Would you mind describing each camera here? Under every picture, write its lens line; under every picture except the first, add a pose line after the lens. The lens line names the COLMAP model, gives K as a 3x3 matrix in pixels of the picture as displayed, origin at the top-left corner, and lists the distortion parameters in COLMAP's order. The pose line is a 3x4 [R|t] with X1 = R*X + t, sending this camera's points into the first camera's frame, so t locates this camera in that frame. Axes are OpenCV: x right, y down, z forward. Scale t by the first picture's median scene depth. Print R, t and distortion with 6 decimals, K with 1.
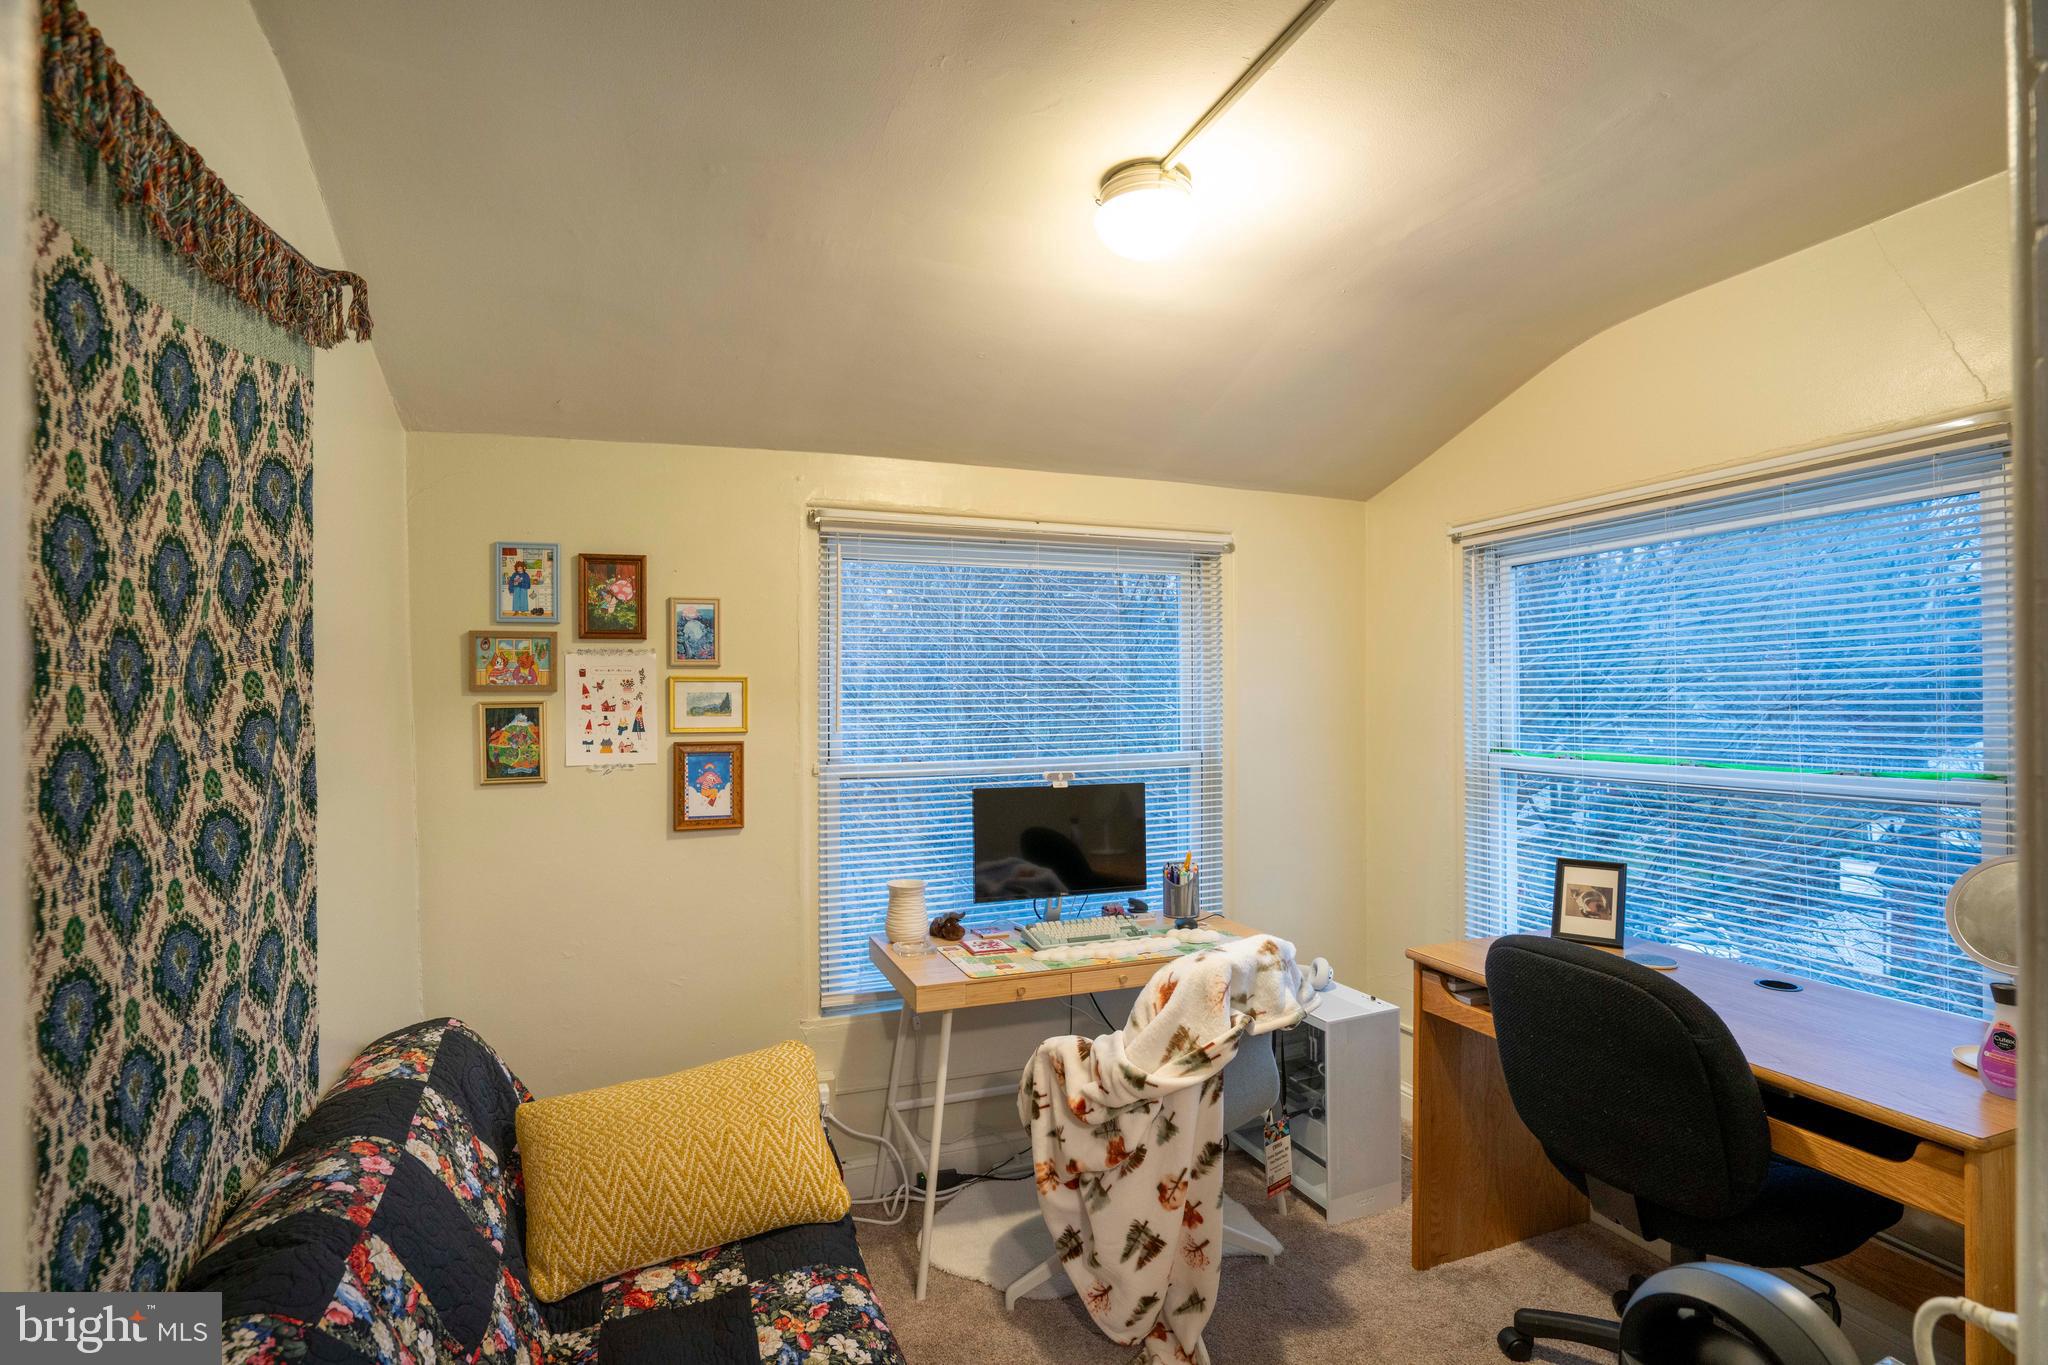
lens RADIAL K [[948.7, 0, 1023.4], [0, 948.7, 695.2], [0, 0, 1]] dist [-0.040119, 0.000254]
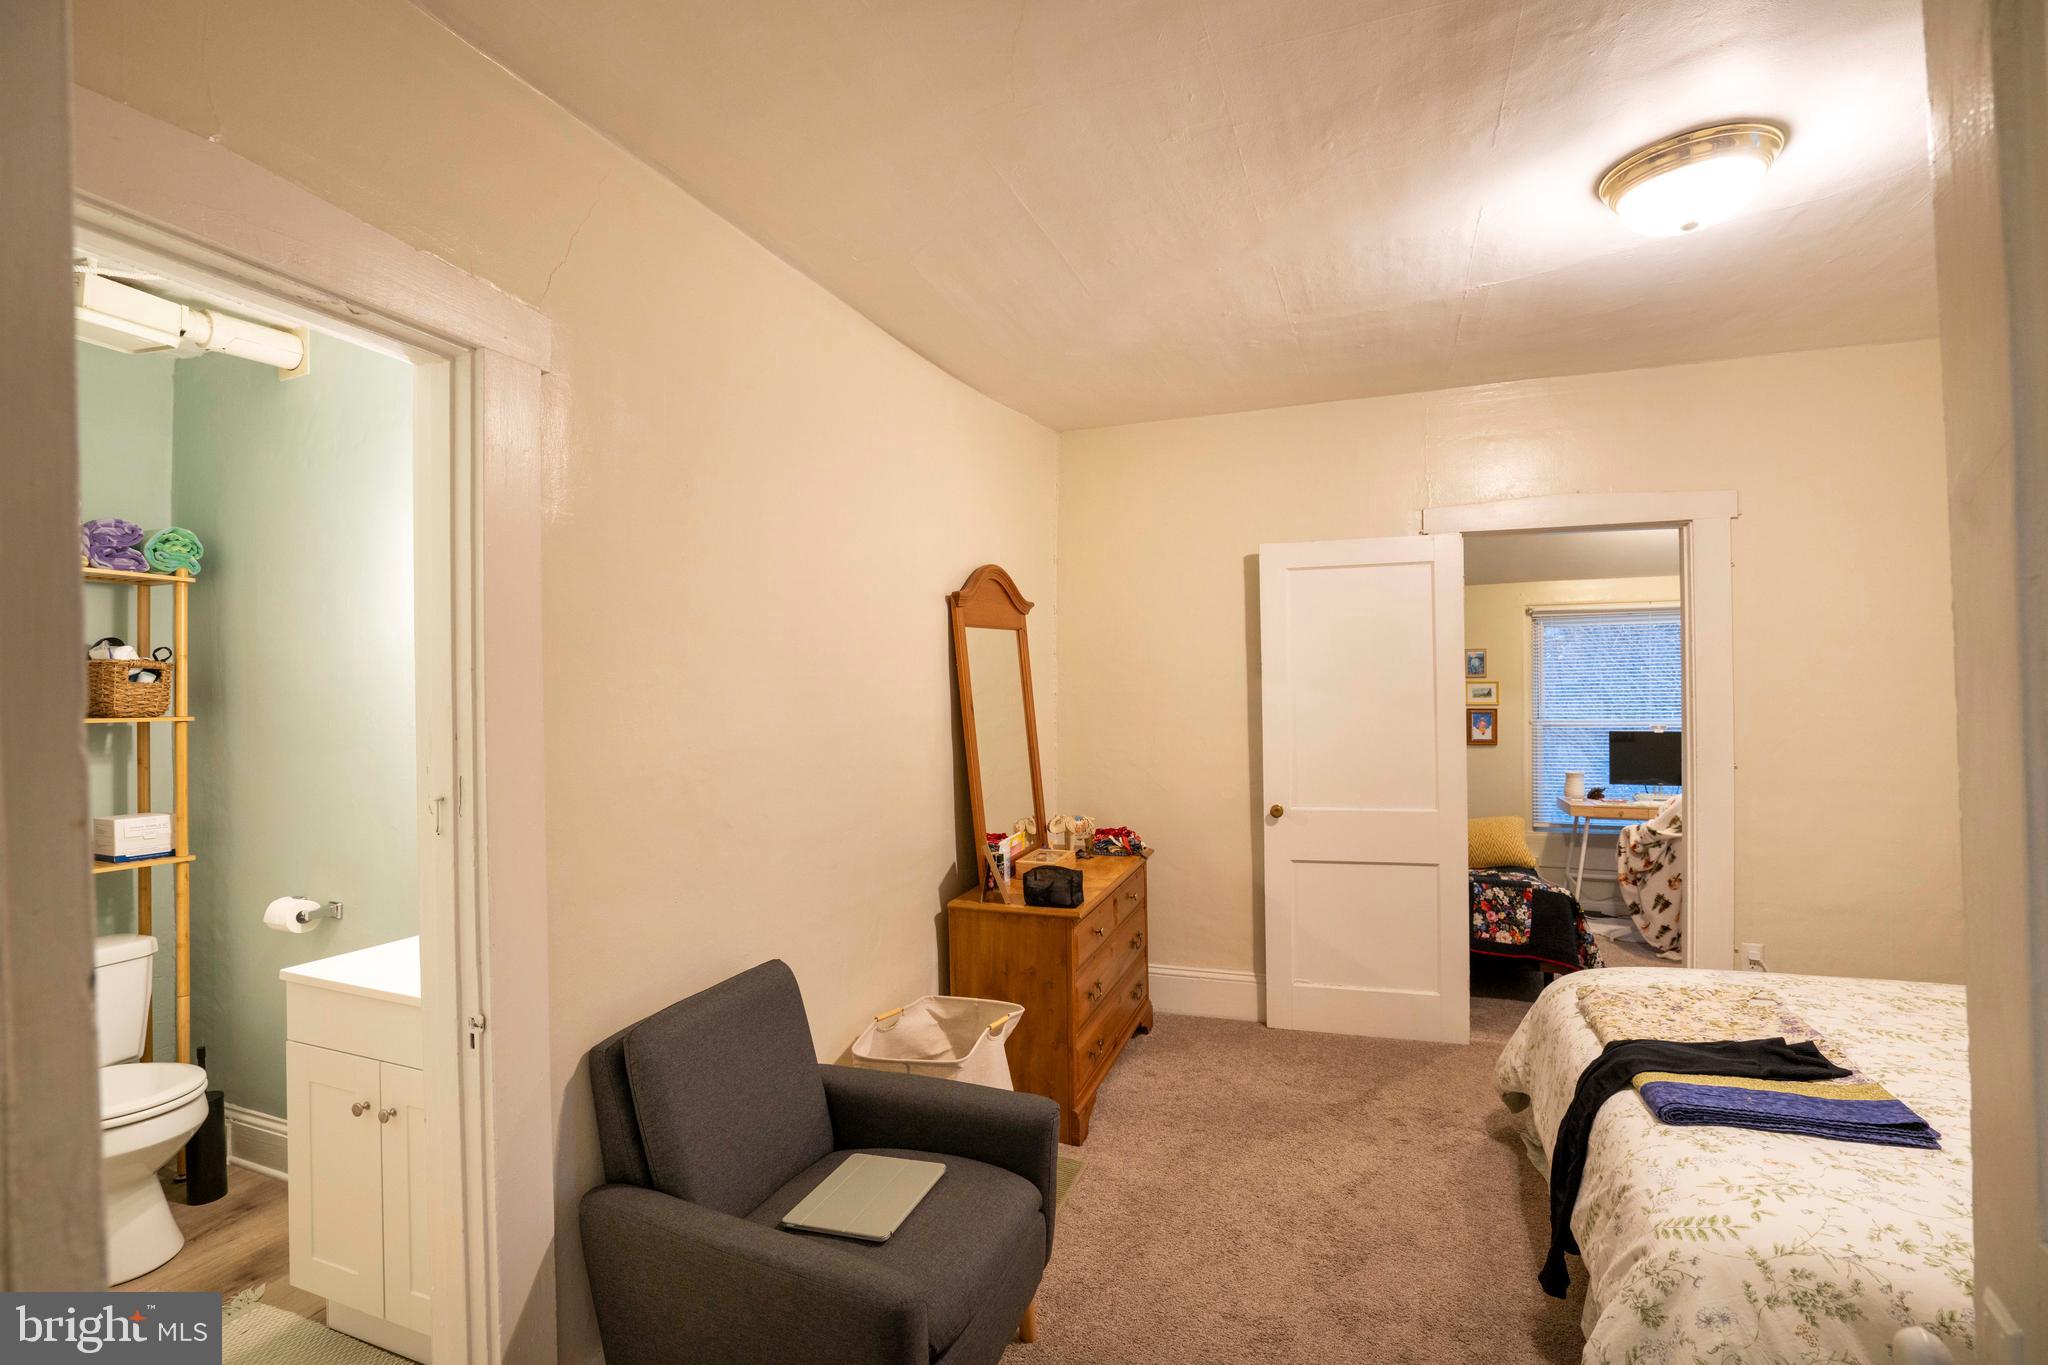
lens RADIAL K [[948.7, 0, 1023.4], [0, 948.7, 695.2], [0, 0, 1]] dist [-0.040119, 0.000254]
pose [[0.729147, -0.005225, -0.684338, 0.459604], [0.006333, 0.999980, -0.000887, 0.010912], [0.684328, -0.003687, 0.729165, -1.565600]]
